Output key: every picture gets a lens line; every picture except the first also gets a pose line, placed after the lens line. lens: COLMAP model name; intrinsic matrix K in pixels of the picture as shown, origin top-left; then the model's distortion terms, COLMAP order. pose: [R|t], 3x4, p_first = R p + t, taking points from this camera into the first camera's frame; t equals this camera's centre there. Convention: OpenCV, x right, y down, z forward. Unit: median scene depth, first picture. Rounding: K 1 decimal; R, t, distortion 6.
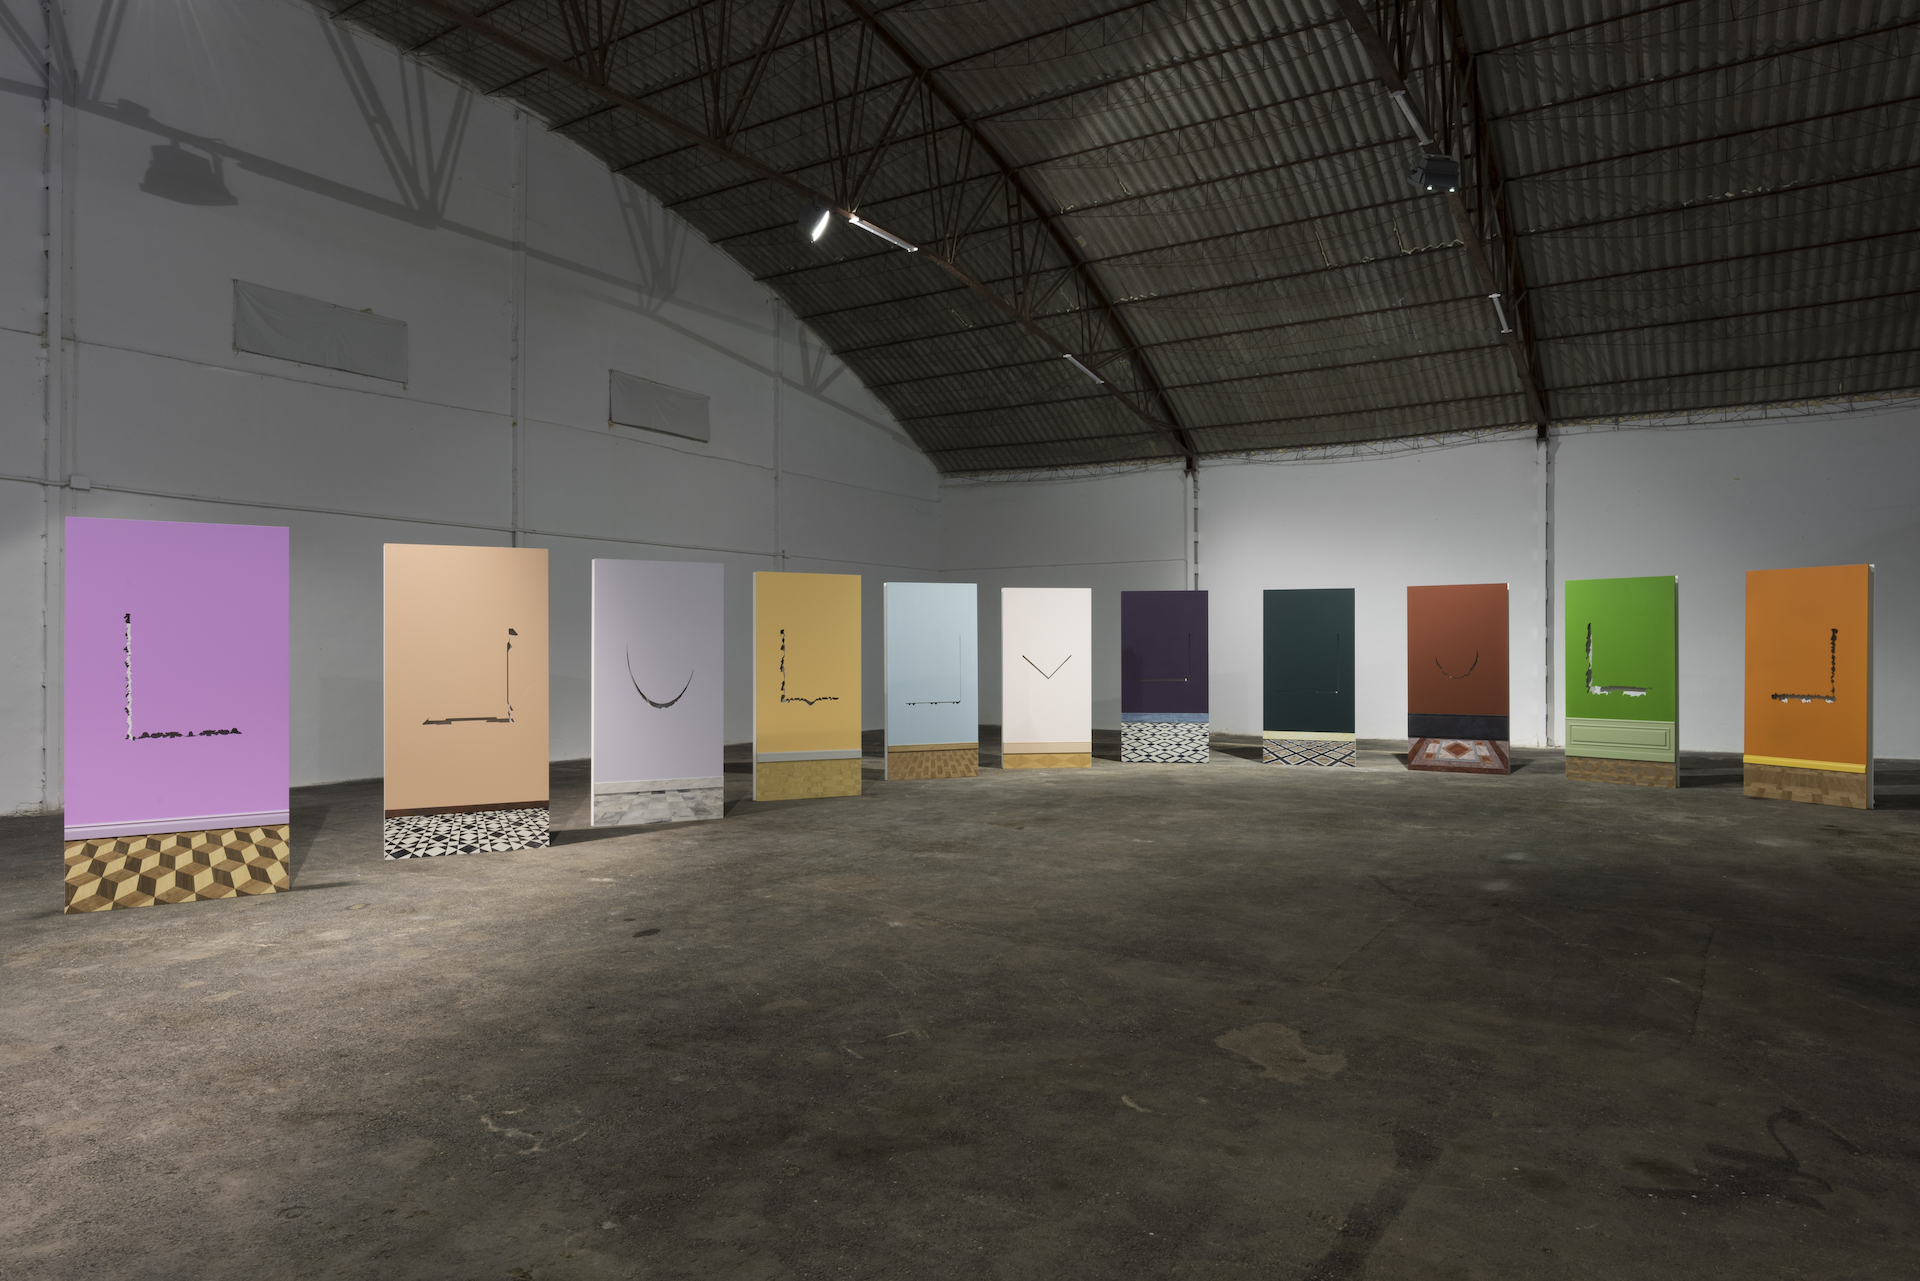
lens RADIAL K [[1194.5, 0, 944.9], [0, 1194.5, 658.1], [0, 0, 1]] dist [-0.006581, -0.004076]
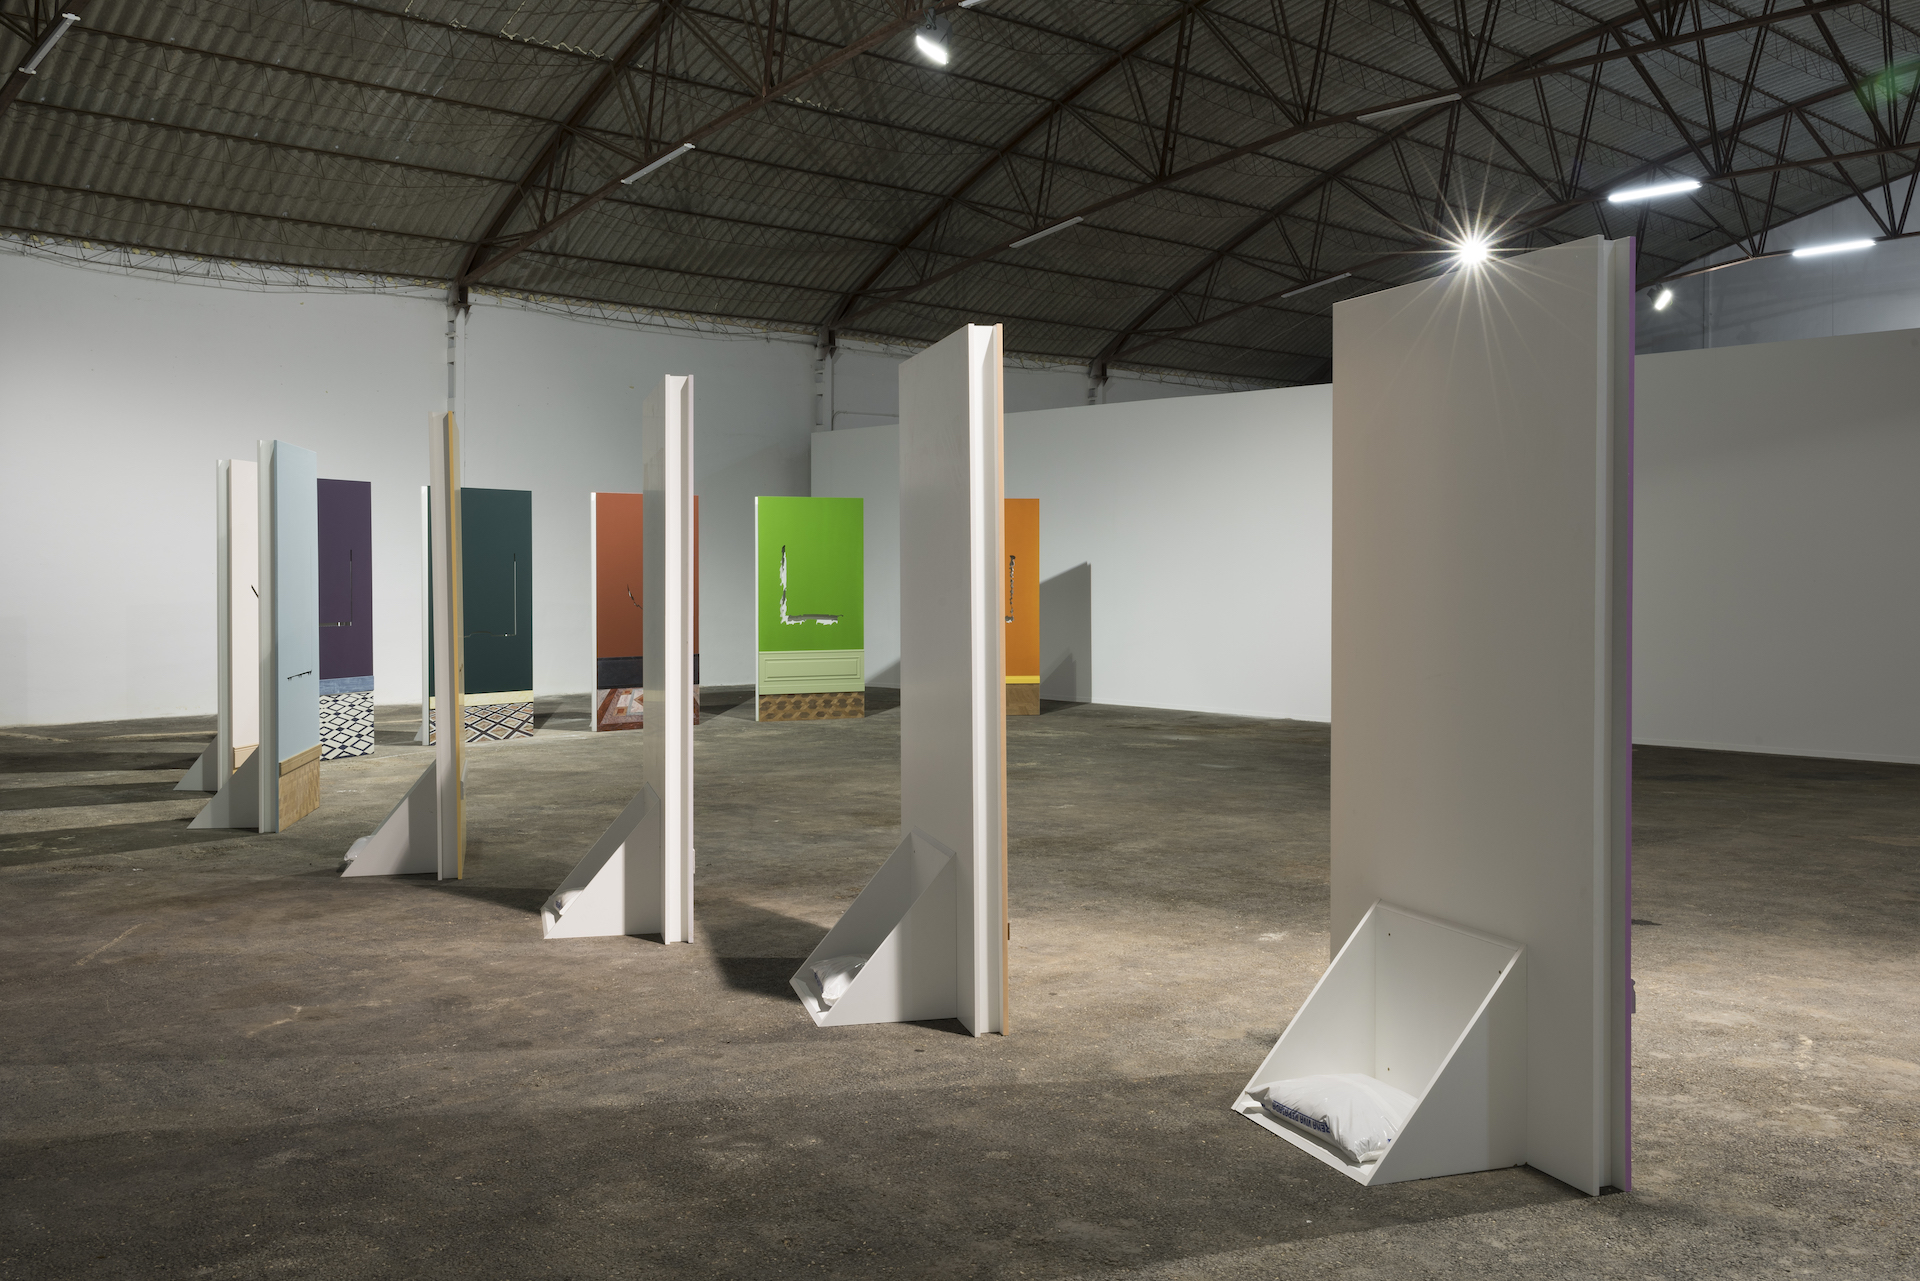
lens RADIAL K [[1826.2, 0, 1013.7], [0, 1826.2, 557.4], [0, 0, 1]] dist [0.061107, 0.000000]
pose [[0.219257, 0.010638, 0.975609, -0.755604], [0.010731, 0.999854, -0.013314, -0.000497], [-0.975608, 0.013389, 0.219111, 0.505867]]
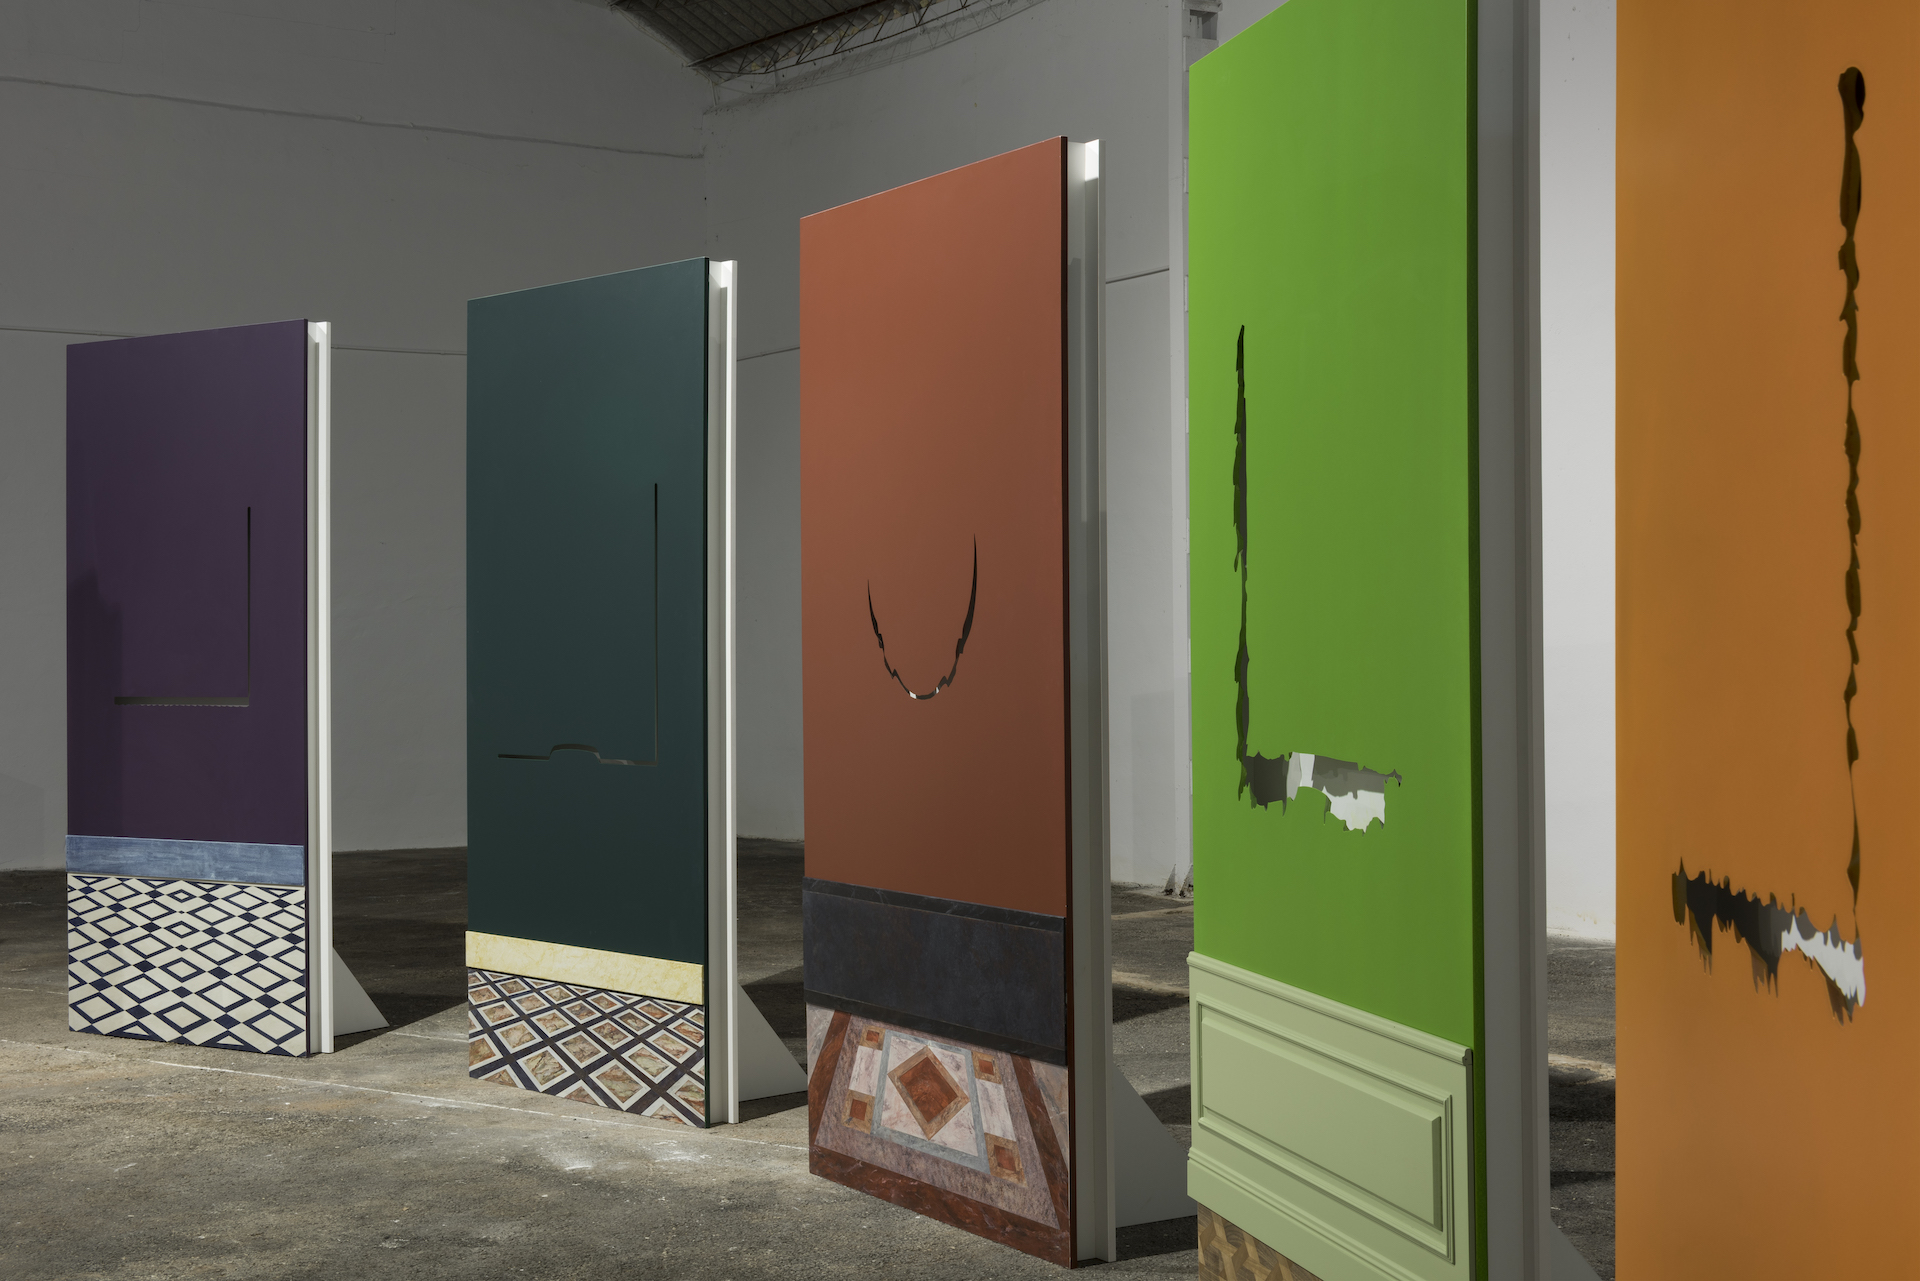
lens RADIAL K [[2579.7, 0, 938.4], [0, 2579.7, 643.4], [0, 0, 1]] dist [0.101984, 0.000000]
pose [[0.901516, -0.006013, -0.432705, 0.624500], [0.002876, 0.999965, -0.007905, 0.012814], [0.432737, 0.005882, 0.901501, 0.673253]]
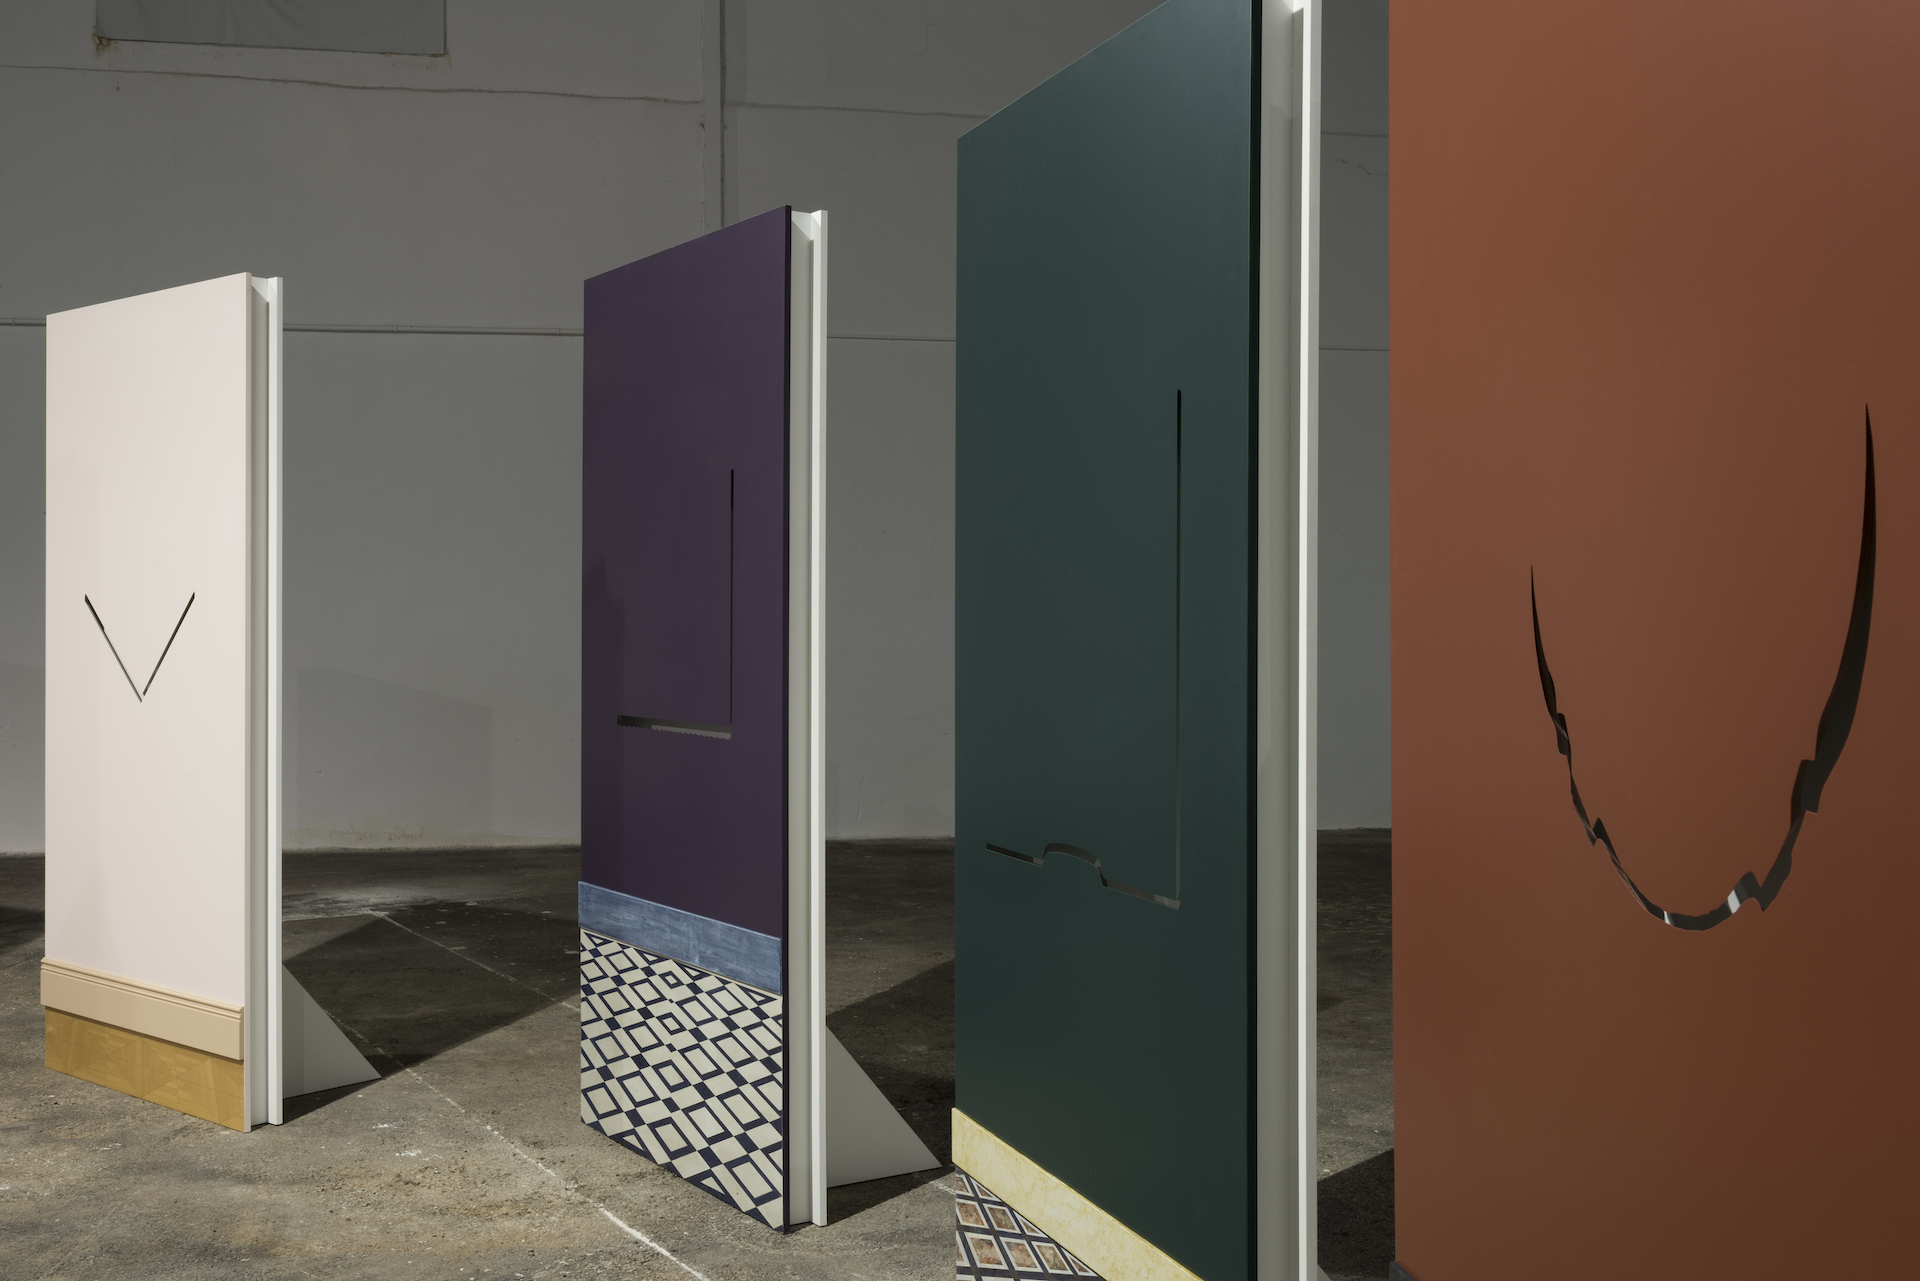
lens RADIAL K [[1967.2, 0, 906.1], [0, 1967.2, 582.5], [0, 0, 1]] dist [-0.016580, 0.000000]
pose [[0.658599, -0.011242, -0.752410, 0.497884], [-0.010558, 0.999652, -0.024178, 0.003424], [0.752420, 0.023867, 0.658251, 0.938493]]
